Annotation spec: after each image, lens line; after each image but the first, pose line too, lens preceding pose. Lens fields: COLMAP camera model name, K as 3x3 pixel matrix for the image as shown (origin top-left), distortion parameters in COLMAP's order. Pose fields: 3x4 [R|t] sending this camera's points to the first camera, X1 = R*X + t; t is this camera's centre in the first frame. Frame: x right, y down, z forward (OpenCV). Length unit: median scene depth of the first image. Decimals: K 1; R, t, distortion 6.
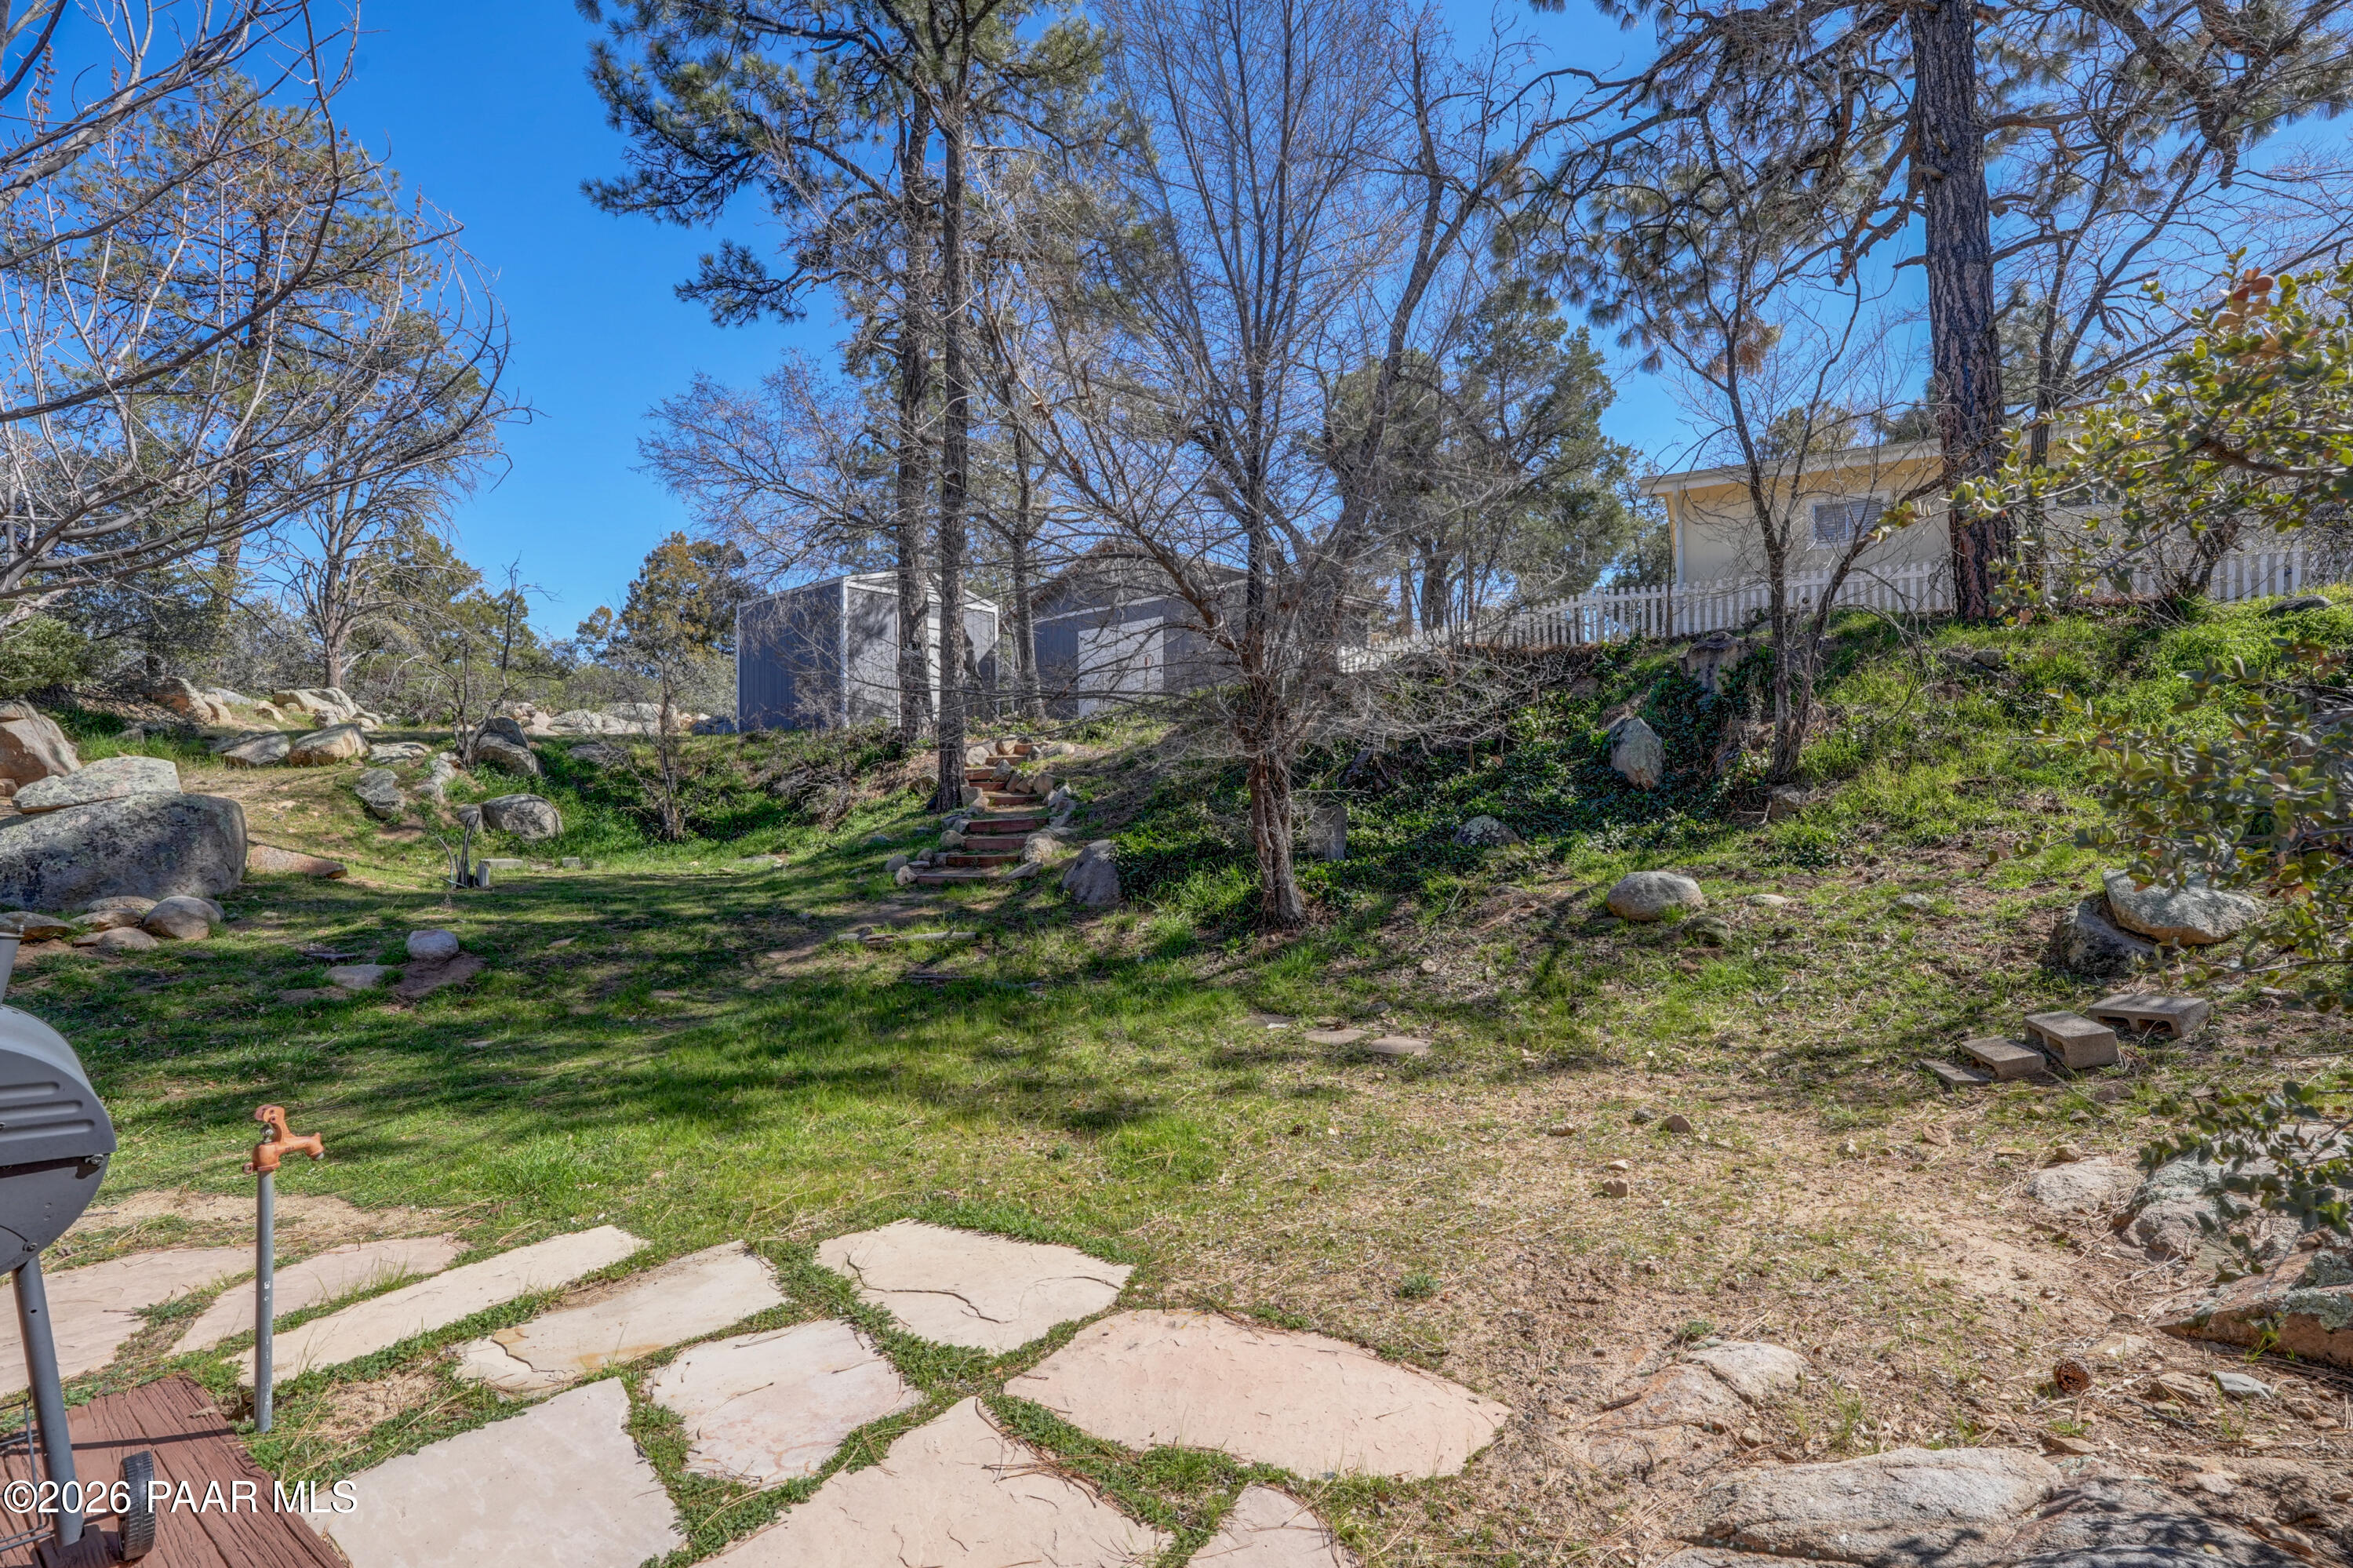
lens RADIAL K [[1076.6, 0, 1175.1], [0, 1076.6, 780.0], [0, 0, 1]] dist [-0.067360, 0.024277]
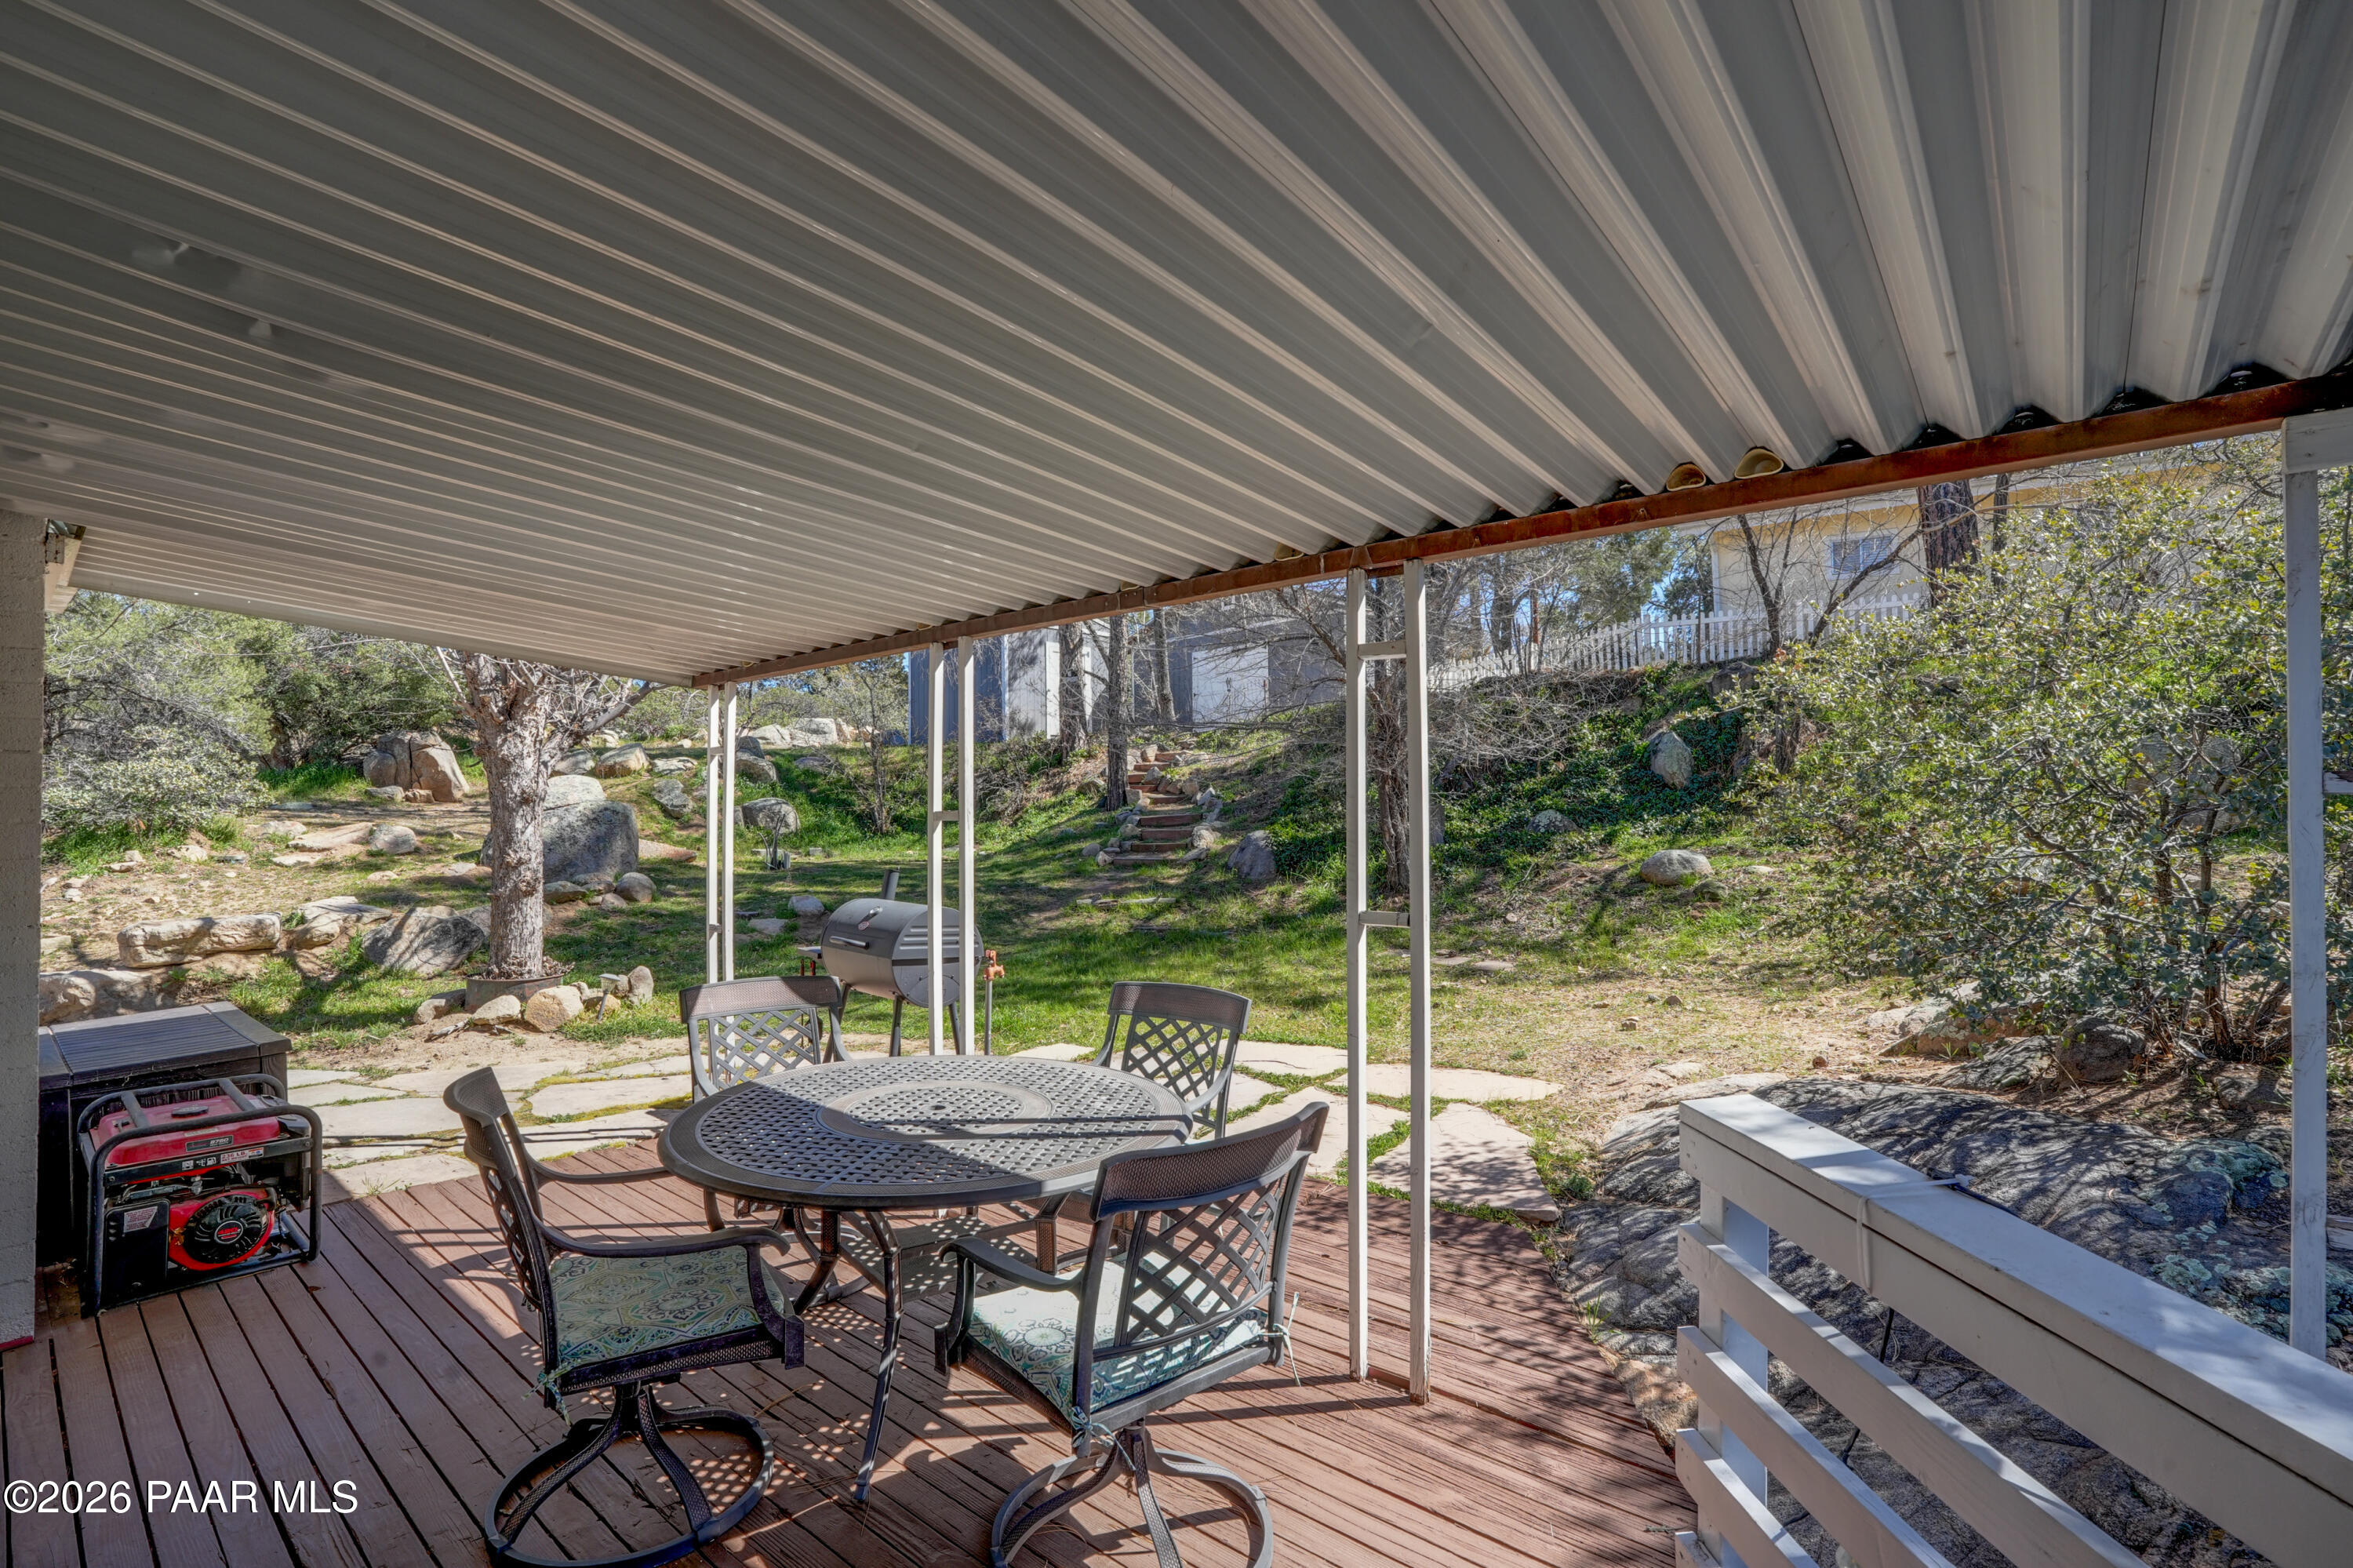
lens RADIAL K [[1045.8, 0, 1170.6], [0, 1045.8, 743.7], [0, 0, 1]] dist [-0.051682, 0.000034]
pose [[0.997469, -0.011780, -0.070119, -0.087603], [0.009702, 0.999506, -0.029902, -0.014924], [0.070436, 0.029146, 0.997090, -0.312776]]
